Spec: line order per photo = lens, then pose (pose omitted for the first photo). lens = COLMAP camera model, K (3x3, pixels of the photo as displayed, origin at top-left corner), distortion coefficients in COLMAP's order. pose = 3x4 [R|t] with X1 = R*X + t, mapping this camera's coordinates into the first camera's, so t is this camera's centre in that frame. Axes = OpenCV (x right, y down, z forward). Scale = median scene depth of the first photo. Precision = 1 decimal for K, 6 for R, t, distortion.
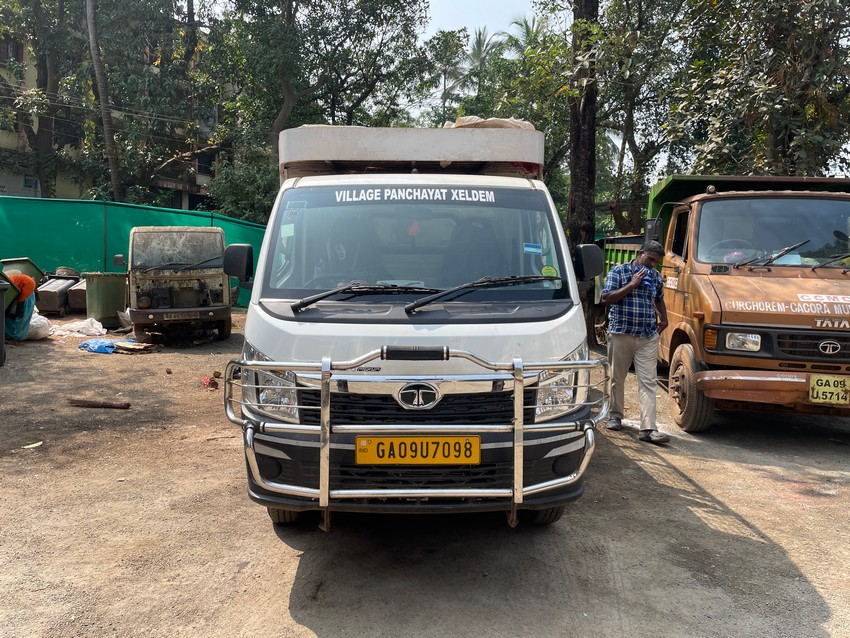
lens RADIAL K [[633.9, 0, 425.0], [0, 633.9, 319.0], [0, 0, 1]] dist [0.093649, -0.113433]
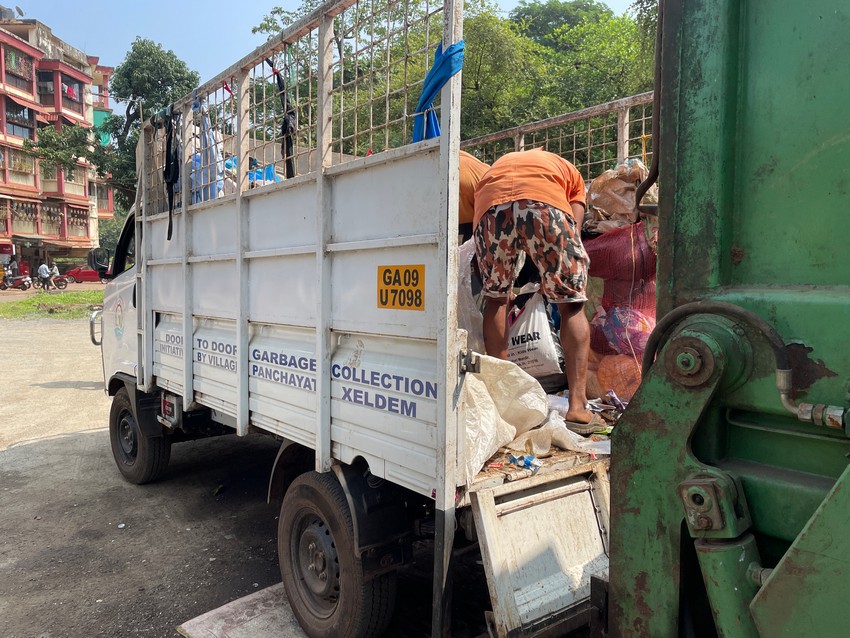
lens RADIAL K [[633.9, 0, 425.0], [0, 633.9, 319.0], [0, 0, 1]] dist [0.093649, -0.113433]
pose [[-0.792212, 0.016478, -0.610023, 0.421575], [-0.078216, 0.988649, 0.128281, -0.152957], [0.605212, 0.149340, -0.781931, 1.953298]]
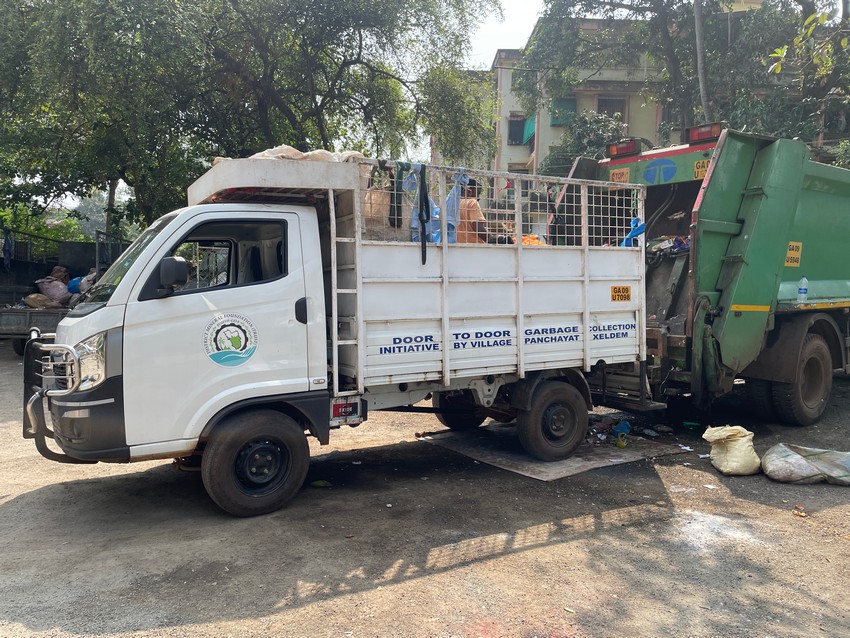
lens RADIAL K [[633.9, 0, 425.0], [0, 633.9, 319.0], [0, 0, 1]] dist [0.093649, -0.113433]
pose [[0.480400, 0.021968, -0.876775, 1.112252], [-0.074332, 0.997109, -0.015745, -0.016008], [0.873894, 0.072736, 0.480644, 0.627805]]
